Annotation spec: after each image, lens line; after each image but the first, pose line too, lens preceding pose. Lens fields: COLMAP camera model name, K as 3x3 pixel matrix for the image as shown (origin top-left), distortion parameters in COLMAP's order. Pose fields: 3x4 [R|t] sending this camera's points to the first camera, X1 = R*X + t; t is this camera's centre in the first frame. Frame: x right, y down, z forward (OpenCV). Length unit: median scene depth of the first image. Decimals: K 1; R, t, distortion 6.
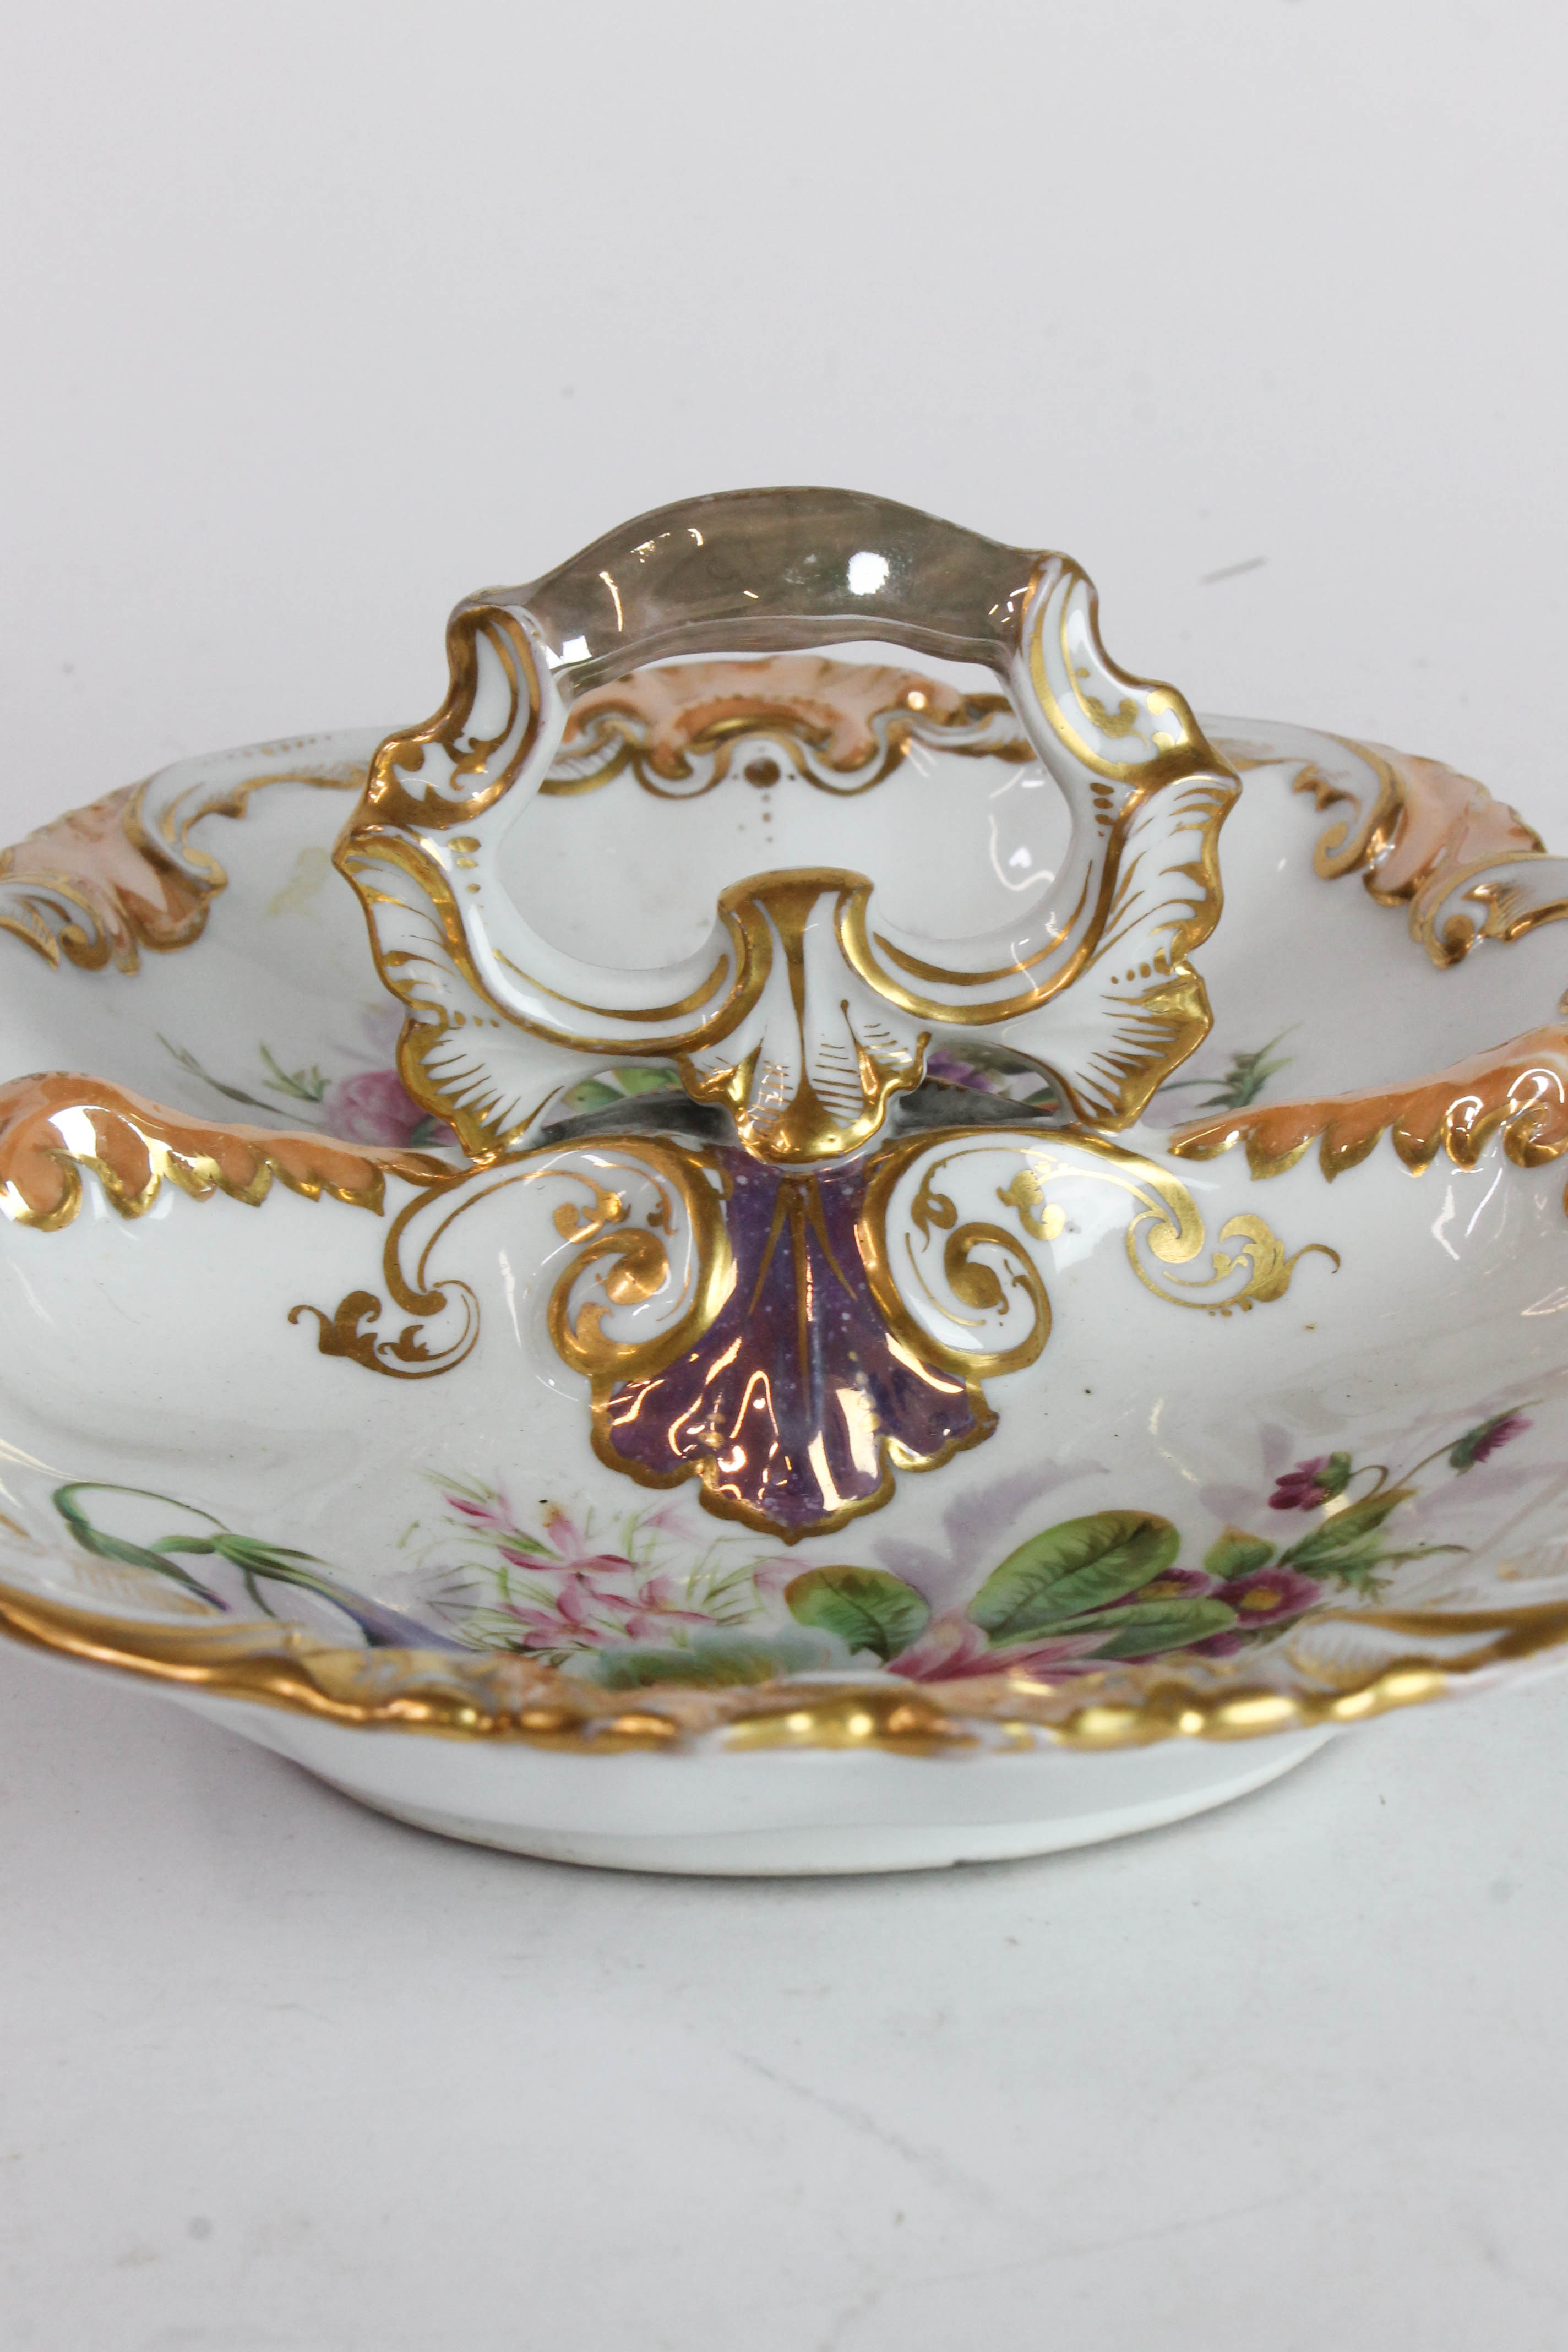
lens RADIAL K [[5096.9, 0, 785.6], [0, 5096.9, 1175.6], [0, 0, 1]] dist [0.022469, 0.000000]
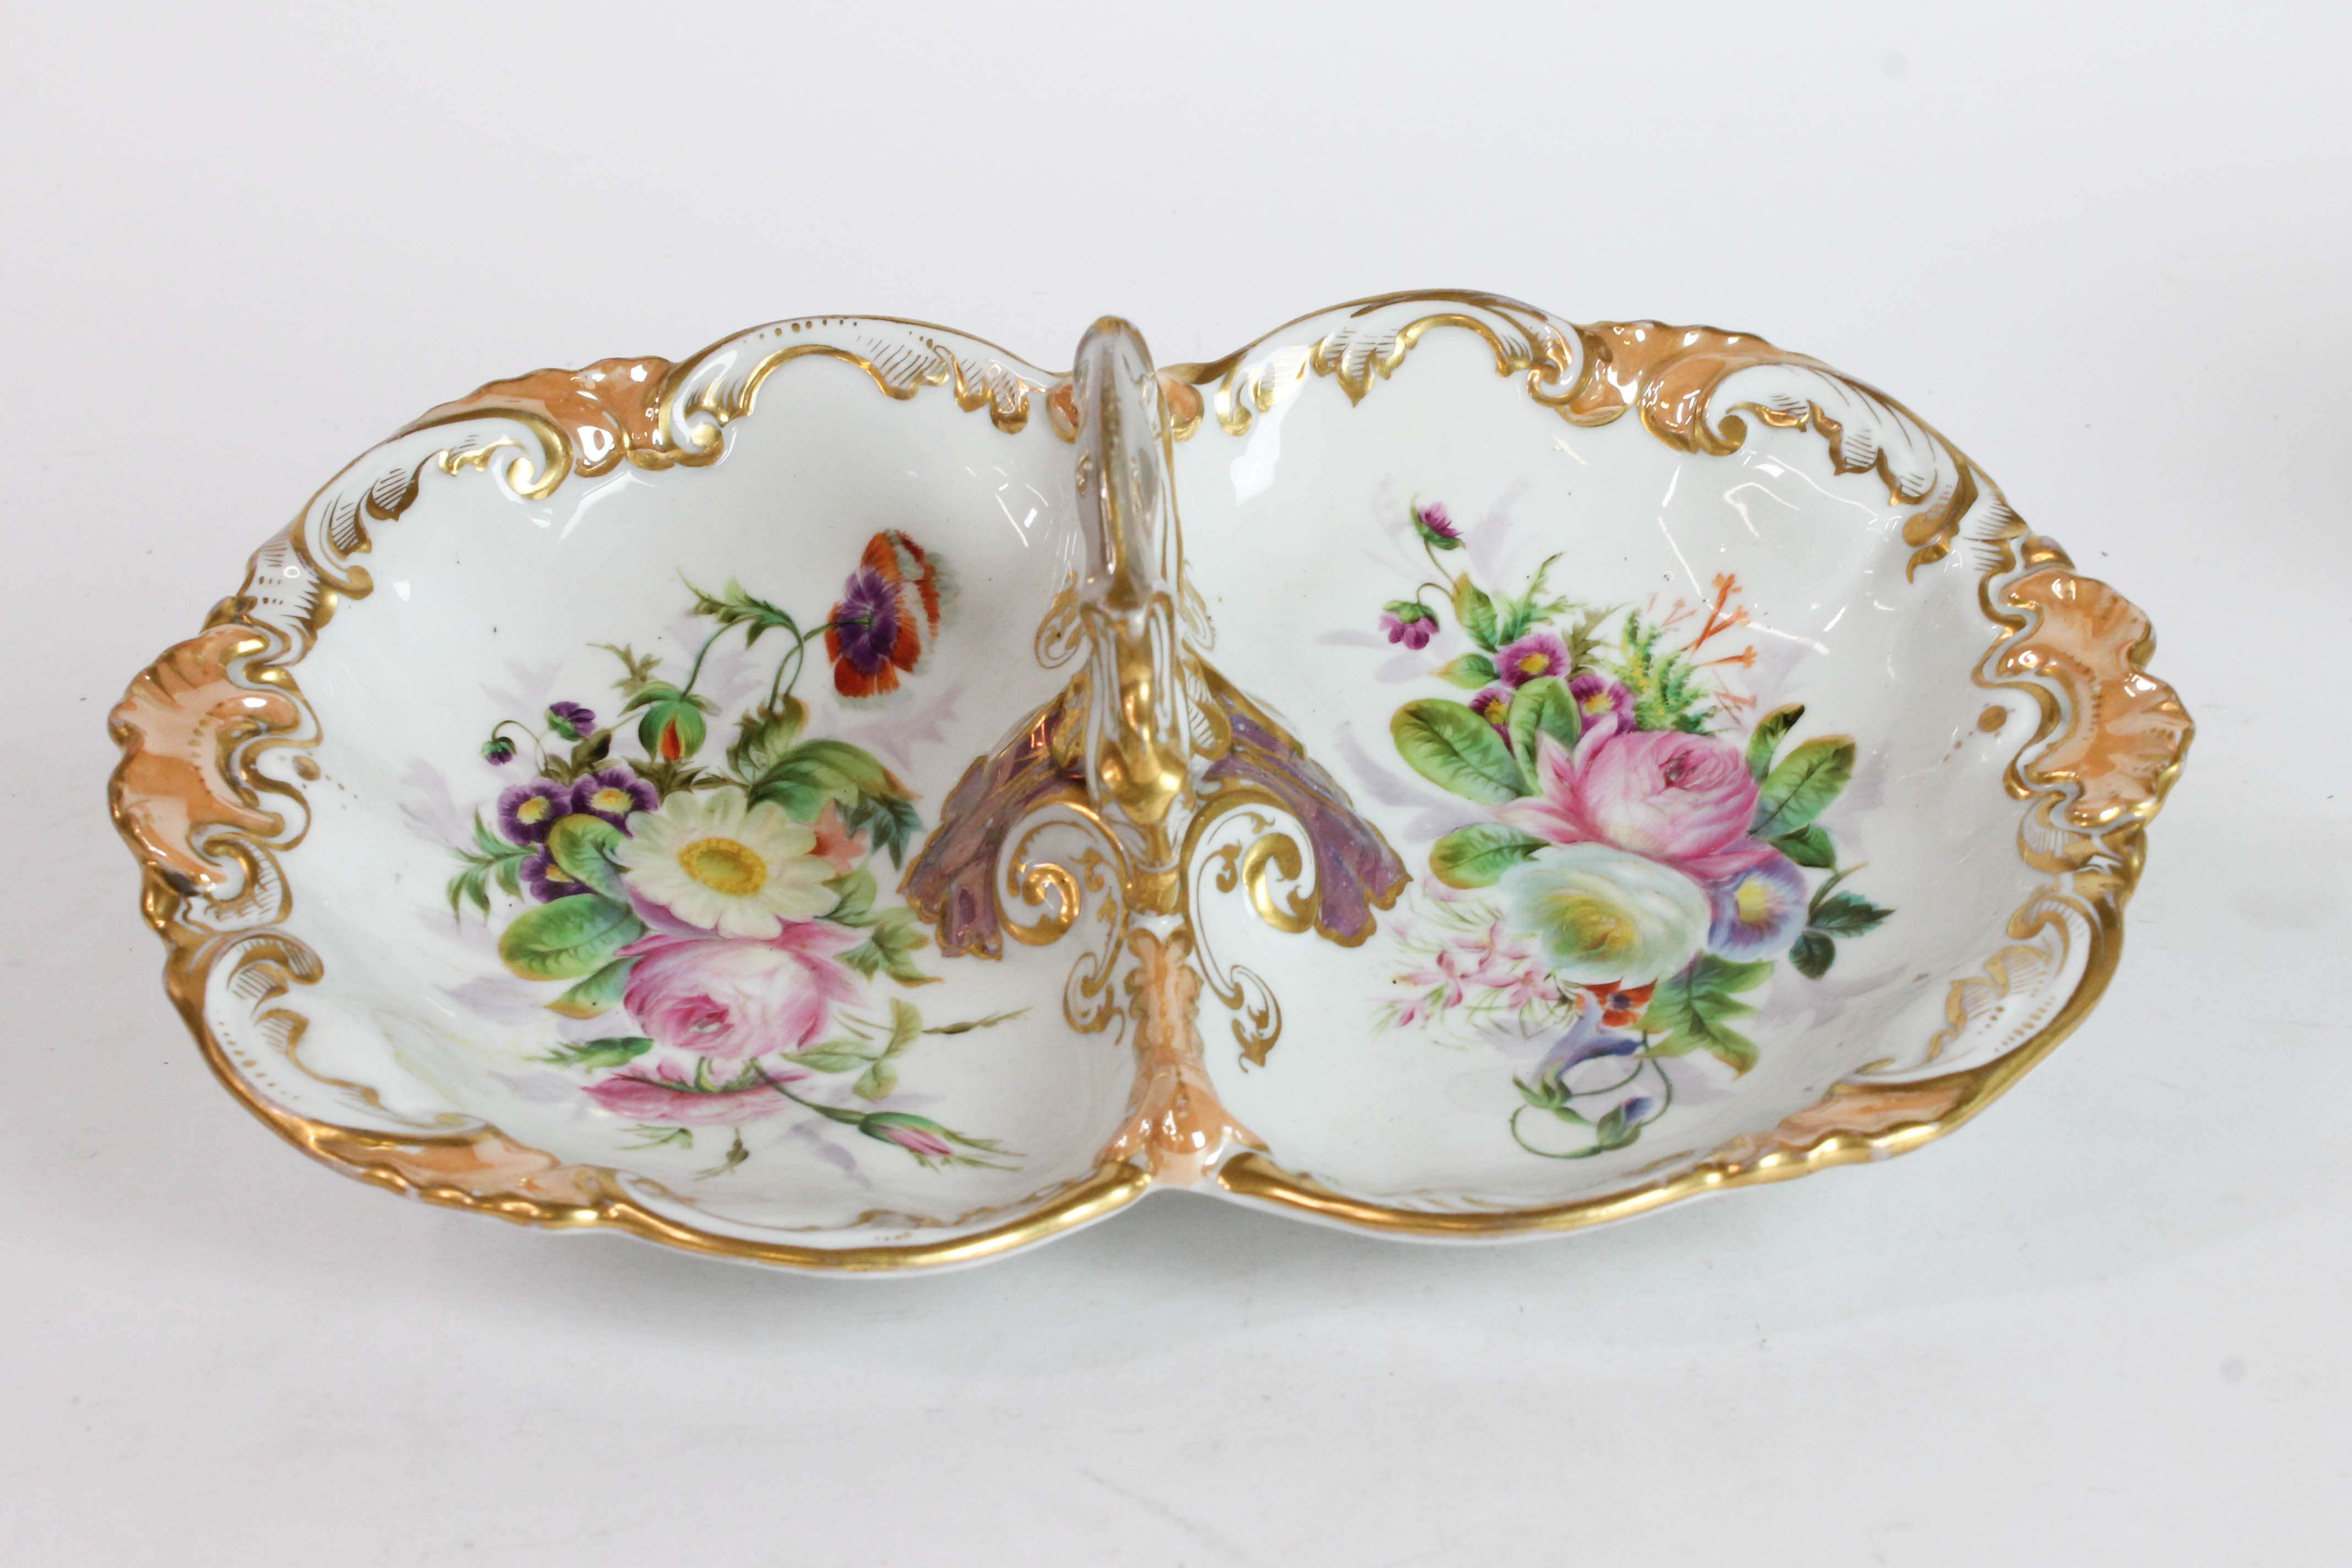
lens RADIAL K [[4065.8, 0, 1155.0], [0, 4065.8, 783.6], [0, 0, 1]] dist [0.022184, 0.000000]
pose [[-0.013415, -0.688369, 0.725236, -0.902095], [0.363786, 0.672237, 0.644793, -0.798061], [-0.931386, 0.272480, 0.241401, 0.777230]]
